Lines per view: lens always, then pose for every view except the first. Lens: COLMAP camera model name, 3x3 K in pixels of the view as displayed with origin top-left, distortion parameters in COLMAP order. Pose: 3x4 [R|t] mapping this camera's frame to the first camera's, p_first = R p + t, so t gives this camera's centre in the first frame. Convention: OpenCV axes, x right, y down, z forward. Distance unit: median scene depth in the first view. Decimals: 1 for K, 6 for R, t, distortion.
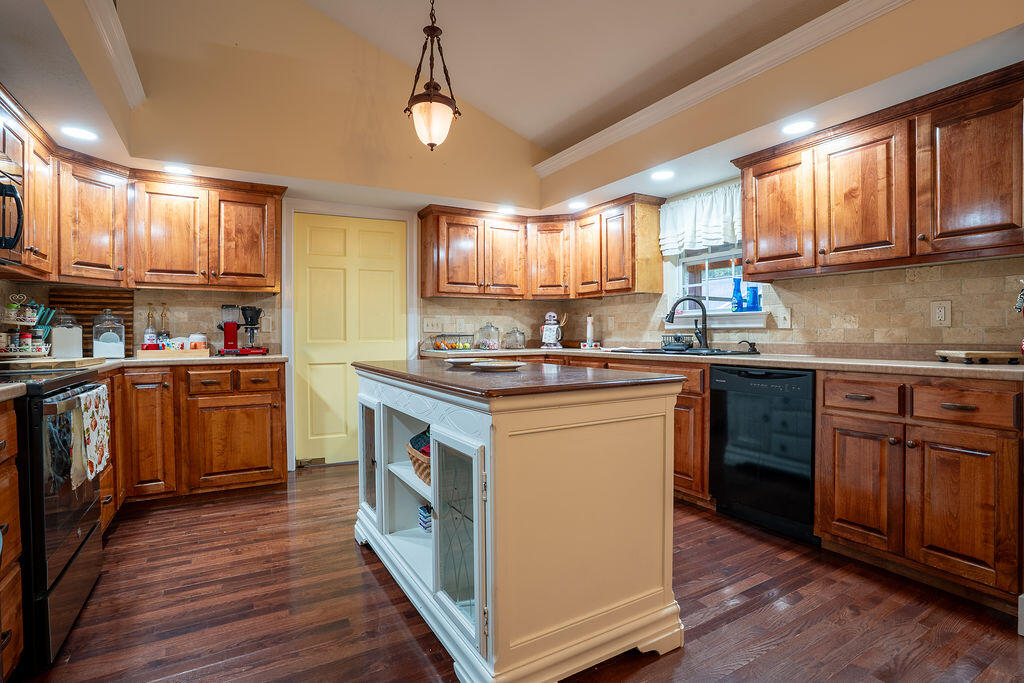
lens RADIAL K [[501.9, 0, 509.4], [0, 501.9, 339.4], [0, 0, 1]] dist [-0.090635, 0.048280]
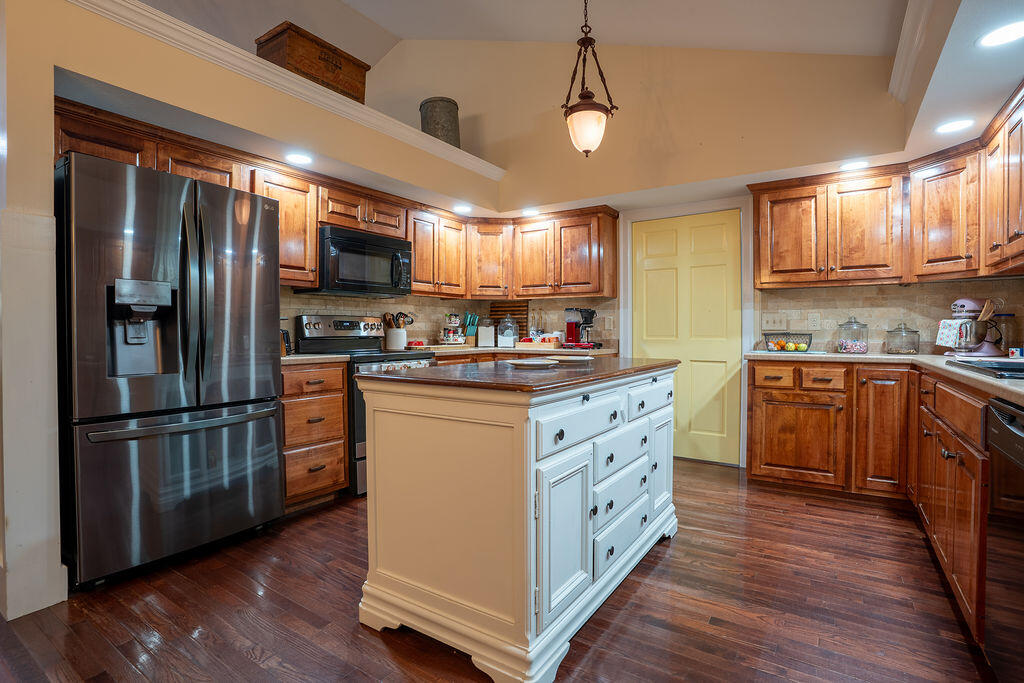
lens RADIAL K [[501.9, 0, 509.4], [0, 501.9, 339.4], [0, 0, 1]] dist [-0.090635, 0.048280]
pose [[0.442567, 0.017598, -0.896562, 0.532587], [-0.010531, 0.999840, 0.014427, -0.007257], [0.896673, 0.003057, 0.442682, 0.291446]]
